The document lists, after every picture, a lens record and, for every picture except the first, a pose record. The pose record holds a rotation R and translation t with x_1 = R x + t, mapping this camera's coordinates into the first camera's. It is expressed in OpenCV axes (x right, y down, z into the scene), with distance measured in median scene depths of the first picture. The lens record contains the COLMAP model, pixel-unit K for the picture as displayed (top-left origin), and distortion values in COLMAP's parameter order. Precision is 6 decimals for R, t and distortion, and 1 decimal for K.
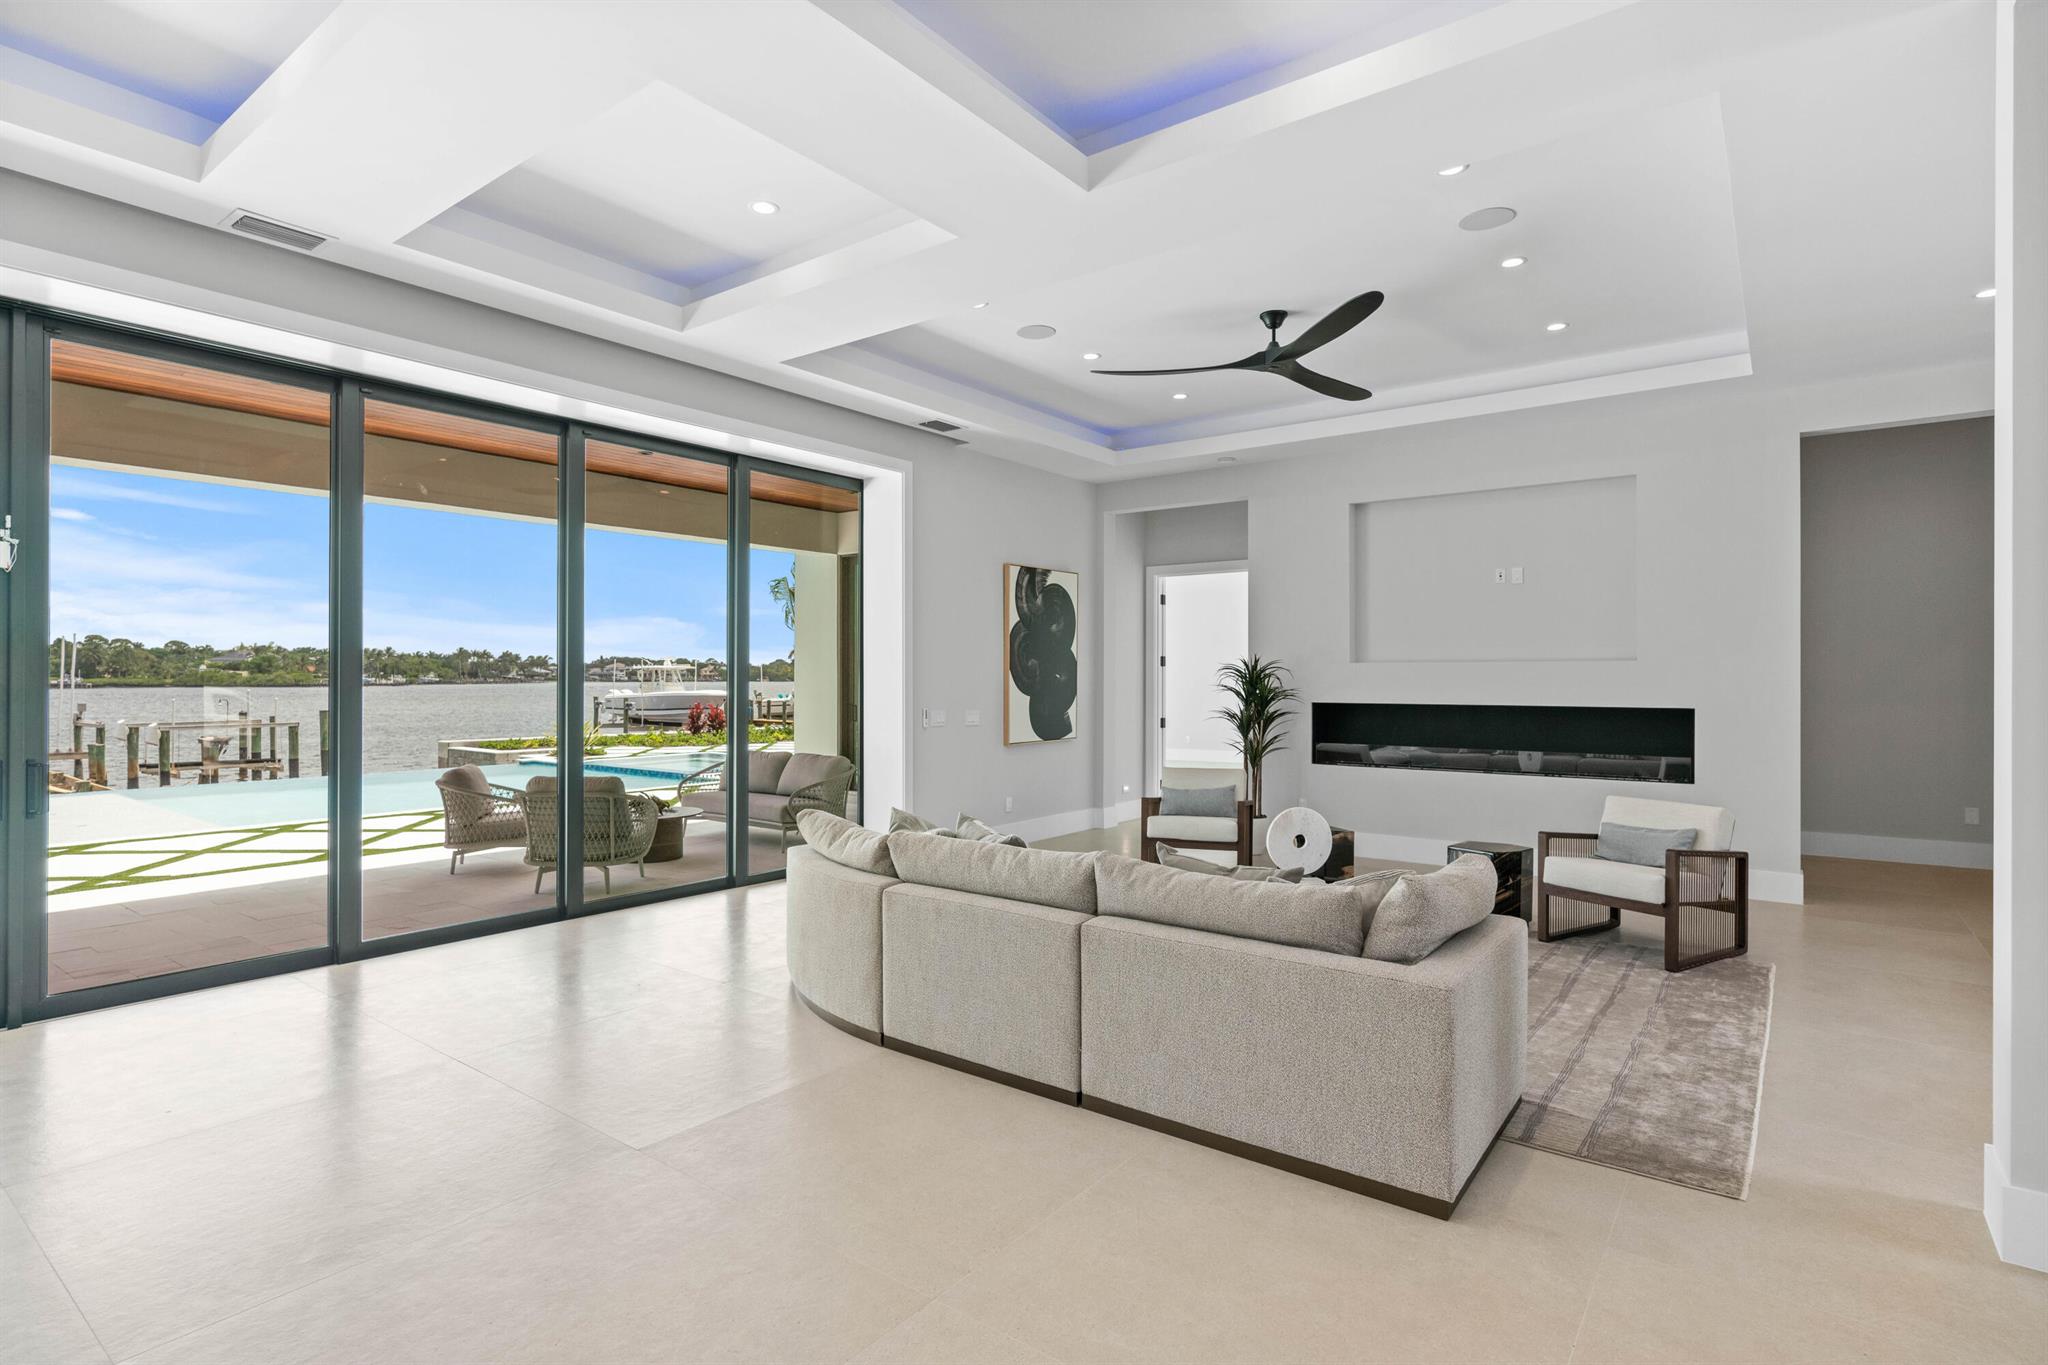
lens RADIAL K [[1040.8, 0, 978.5], [0, 1040.8, 686.5], [0, 0, 1]] dist [-0.019304, 0.001581]
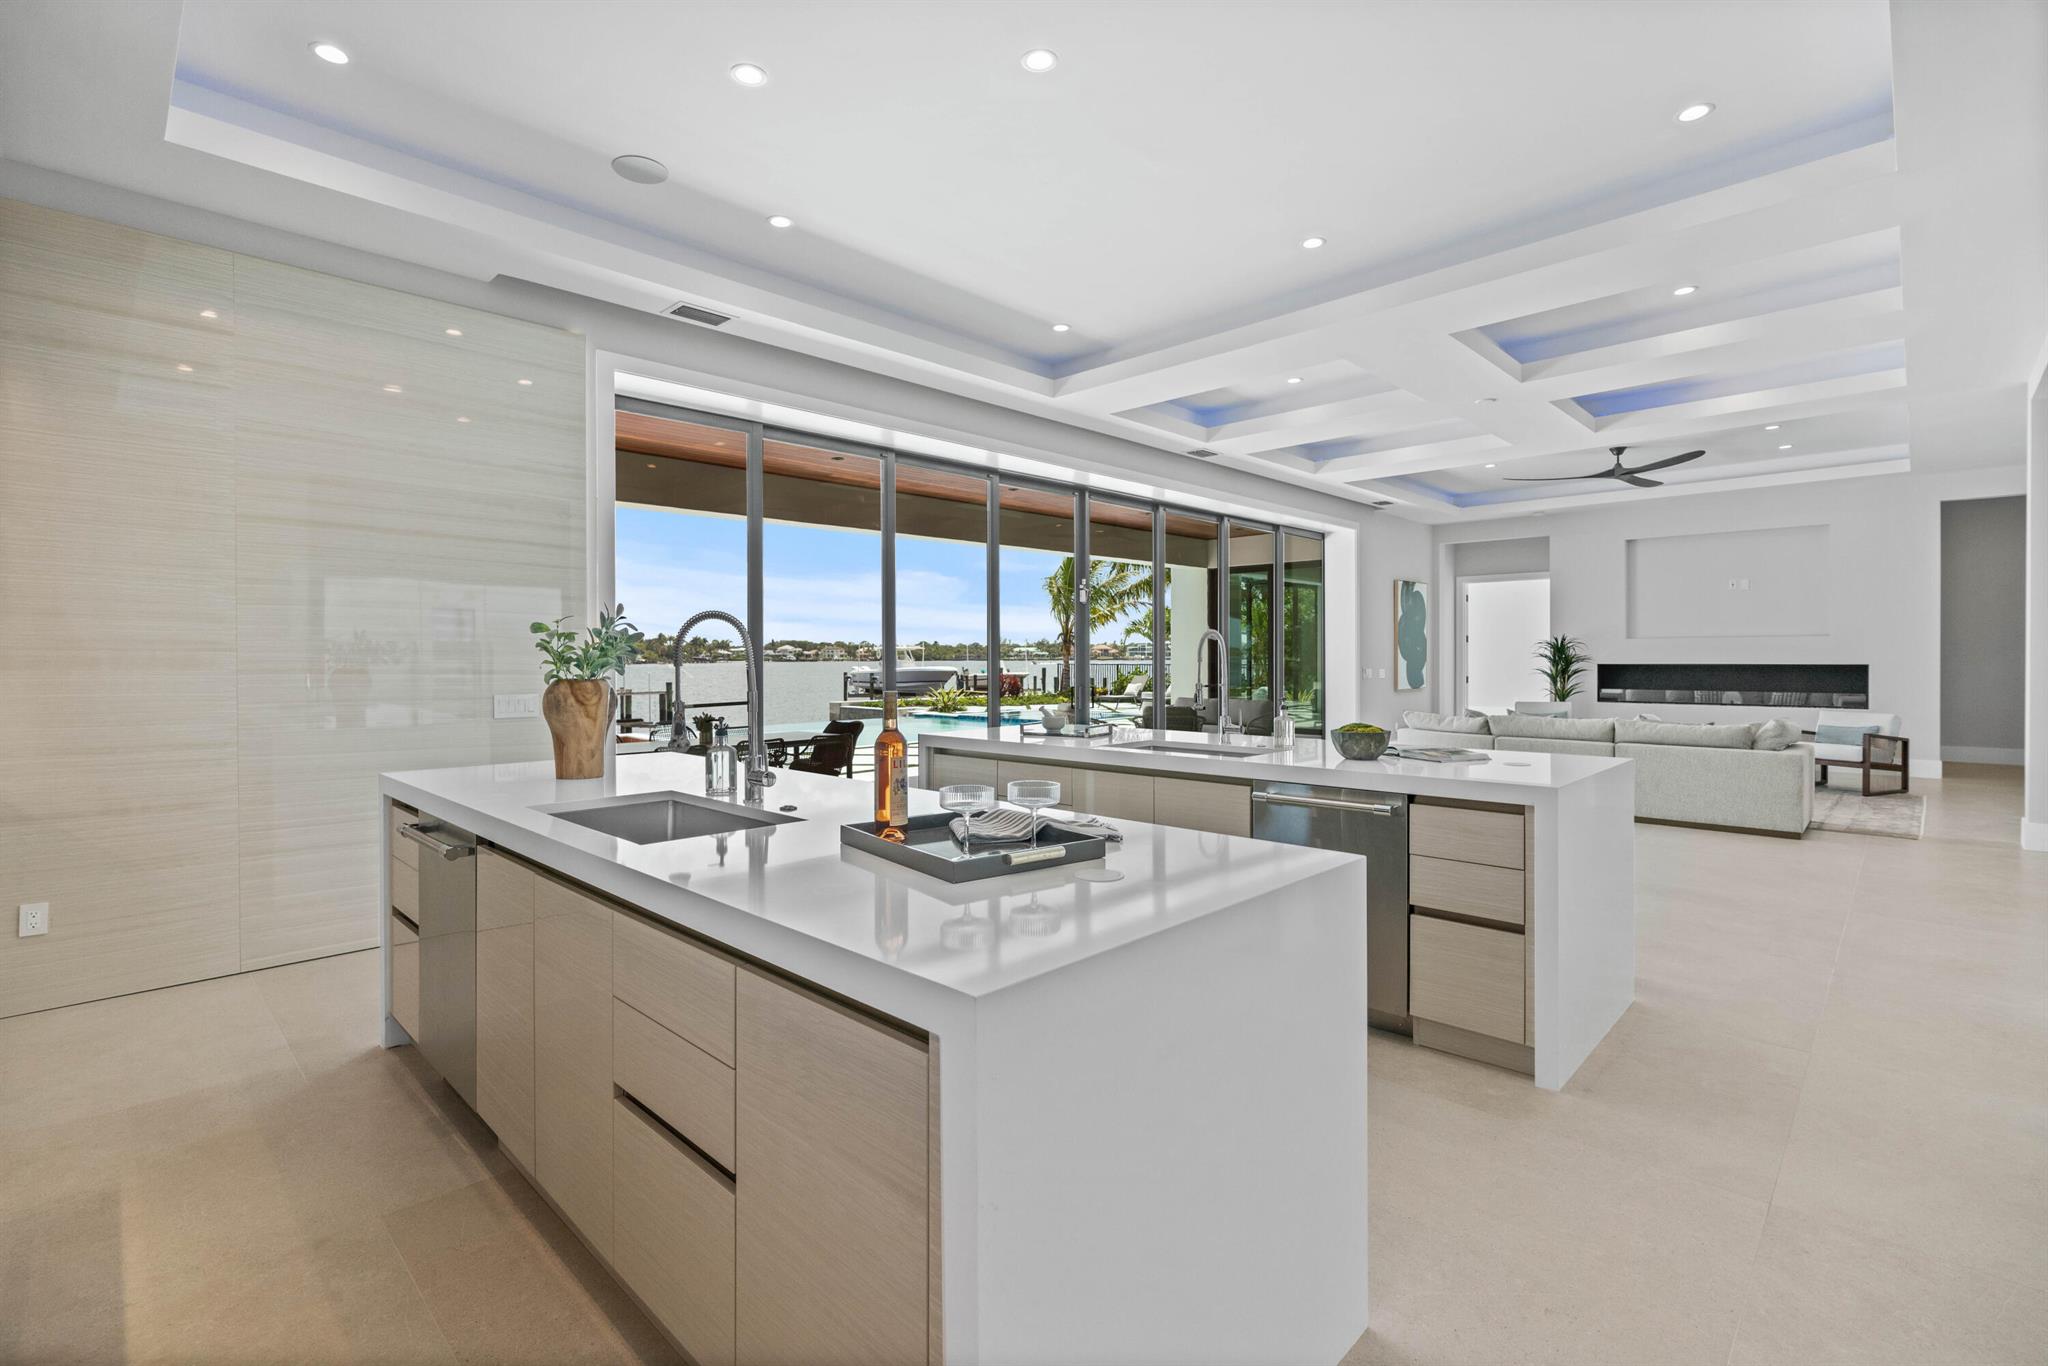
lens RADIAL K [[932.1, 0, 1014.4], [0, 932.1, 675.4], [0, 0, 1]] dist [0.000821, 0.000358]
pose [[0.994932, -0.004196, -0.100463, -0.431242], [0.005404, 0.999916, 0.011754, 0.011483], [0.100405, -0.012237, 0.994871, -0.522856]]
